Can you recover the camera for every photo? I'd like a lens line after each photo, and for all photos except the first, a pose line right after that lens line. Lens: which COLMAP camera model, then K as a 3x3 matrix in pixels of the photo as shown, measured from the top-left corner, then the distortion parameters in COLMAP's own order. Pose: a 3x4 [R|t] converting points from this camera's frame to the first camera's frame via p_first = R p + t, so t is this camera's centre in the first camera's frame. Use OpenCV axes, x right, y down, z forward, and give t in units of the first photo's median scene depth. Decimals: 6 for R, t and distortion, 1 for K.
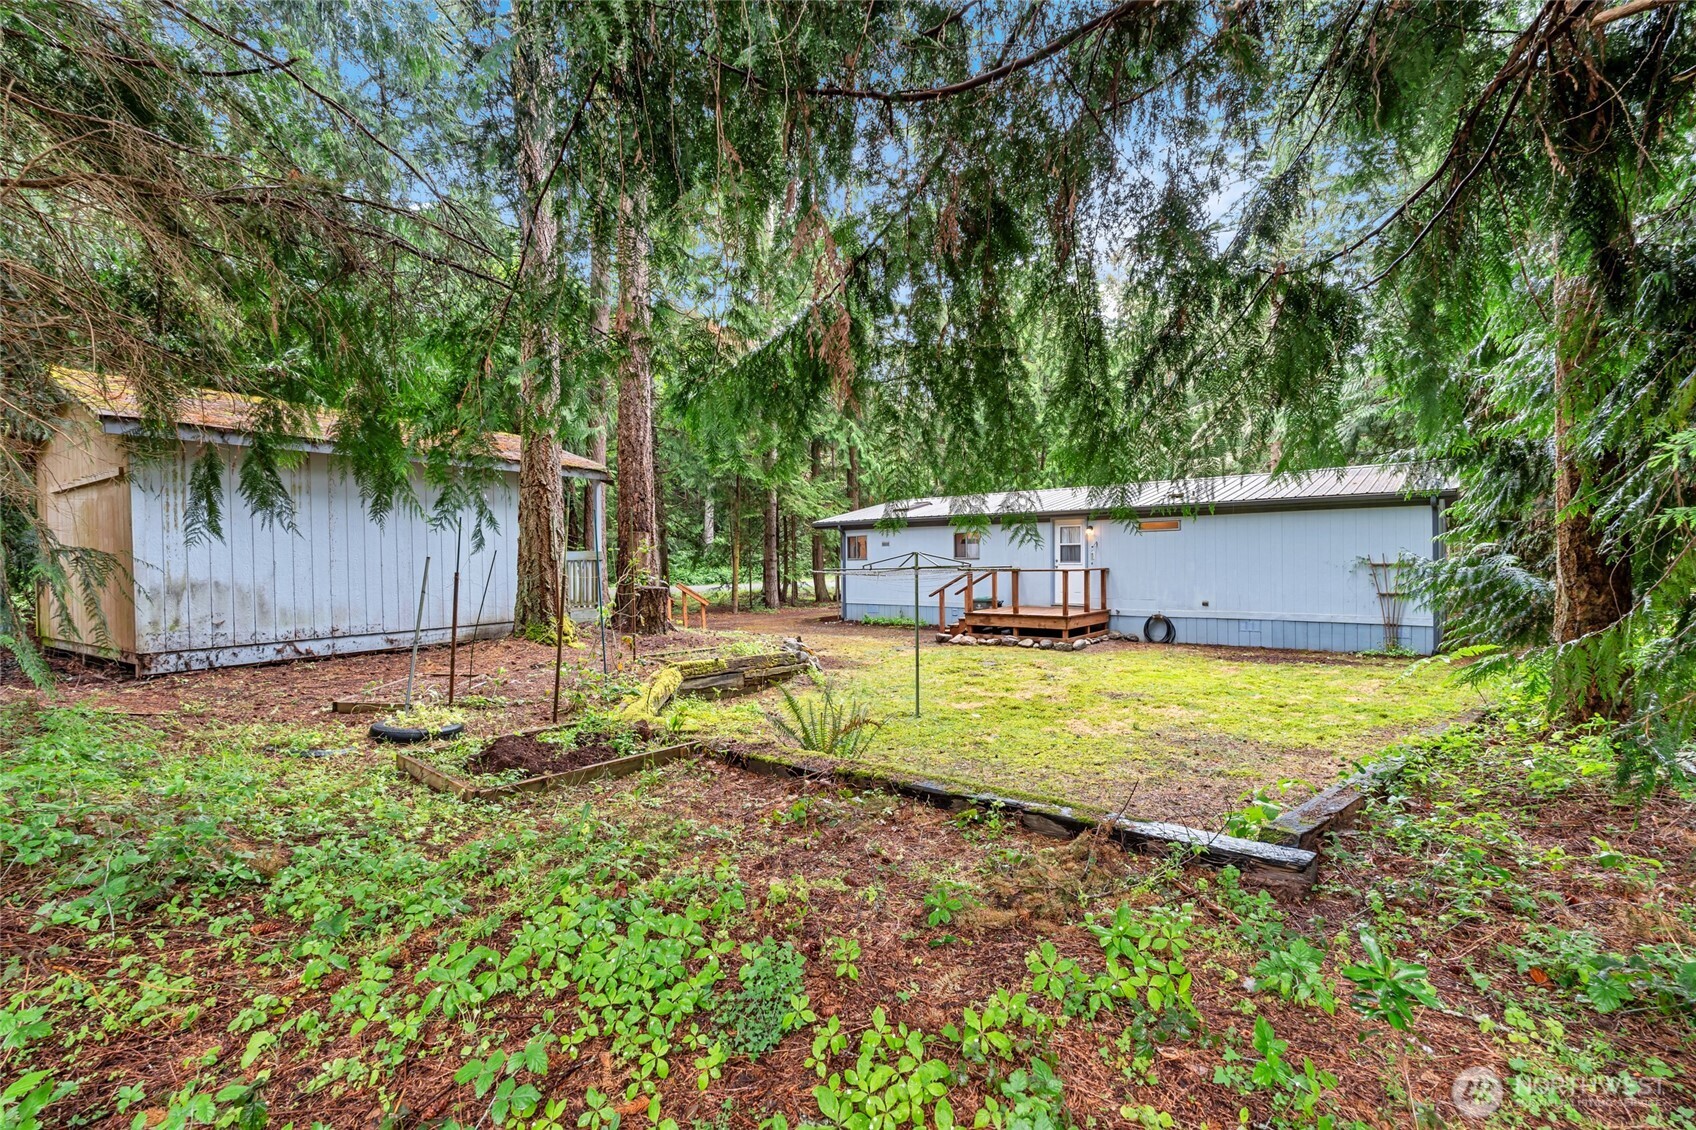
lens RADIAL K [[743.5, 0, 848.0], [0, 743.5, 565.0], [0, 0, 1]] dist [-0.002800, -0.000195]
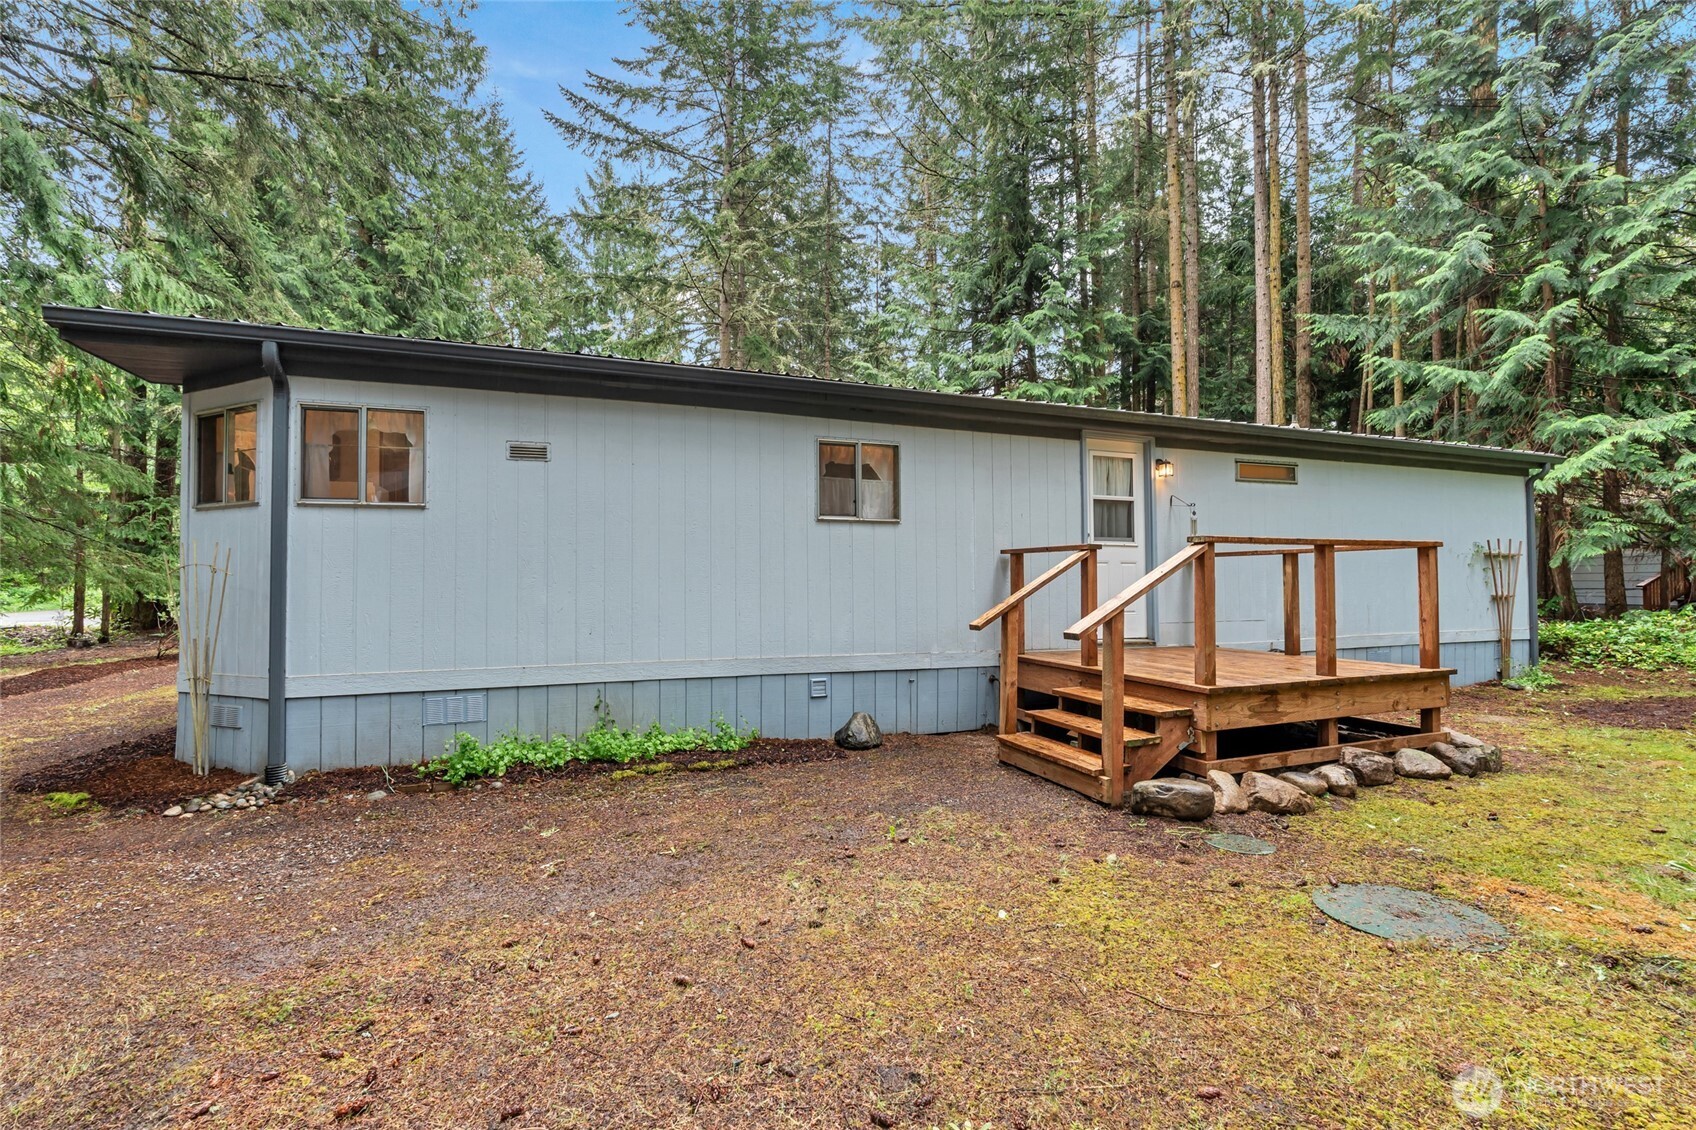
lens RADIAL K [[743.5, 0, 848.0], [0, 743.5, 565.0], [0, 0, 1]] dist [-0.002800, -0.000195]
pose [[0.482339, 0.033193, 0.875356, -0.156897], [0.004880, 0.999165, -0.040576, 0.028624], [-0.875971, 0.023843, 0.481774, 1.002554]]
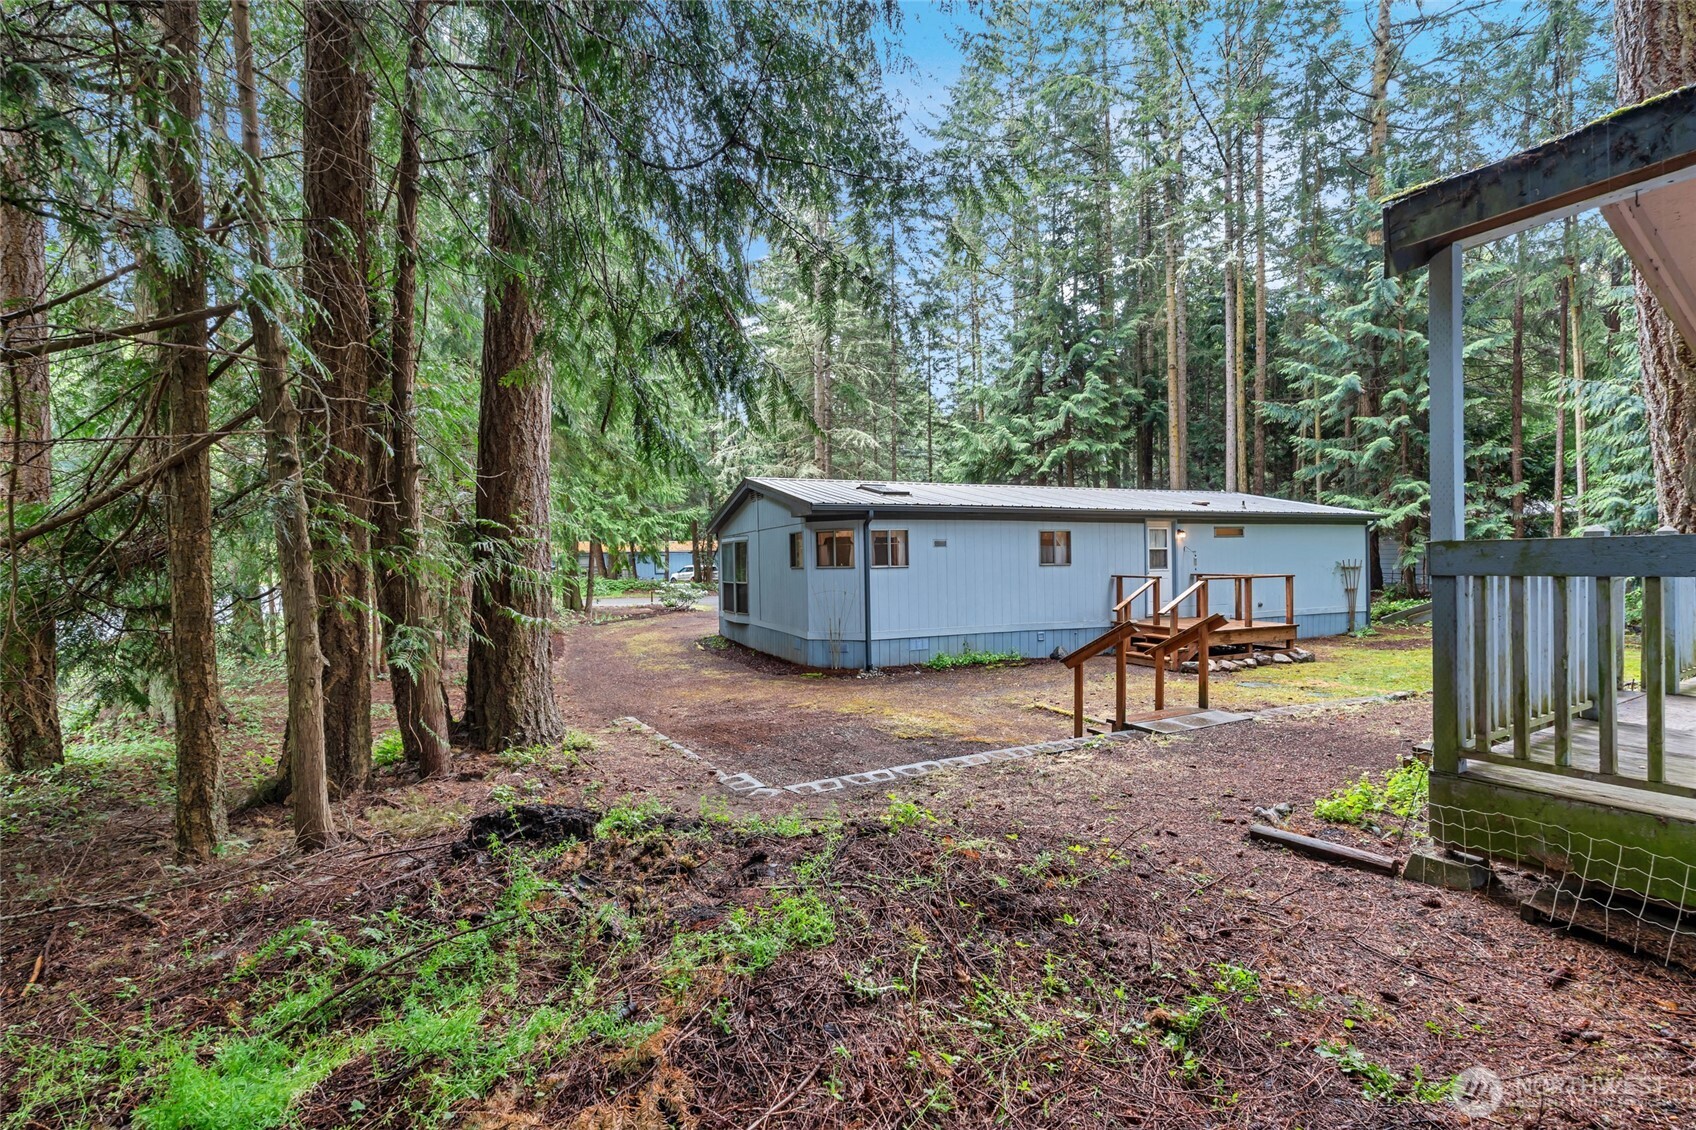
lens RADIAL K [[743.5, 0, 848.0], [0, 743.5, 565.0], [0, 0, 1]] dist [-0.002800, -0.000195]
pose [[0.456312, -0.000267, 0.889820, -0.740654], [0.015522, 0.999850, -0.007660, -0.007572], [-0.889685, 0.017307, 0.456247, 0.996256]]
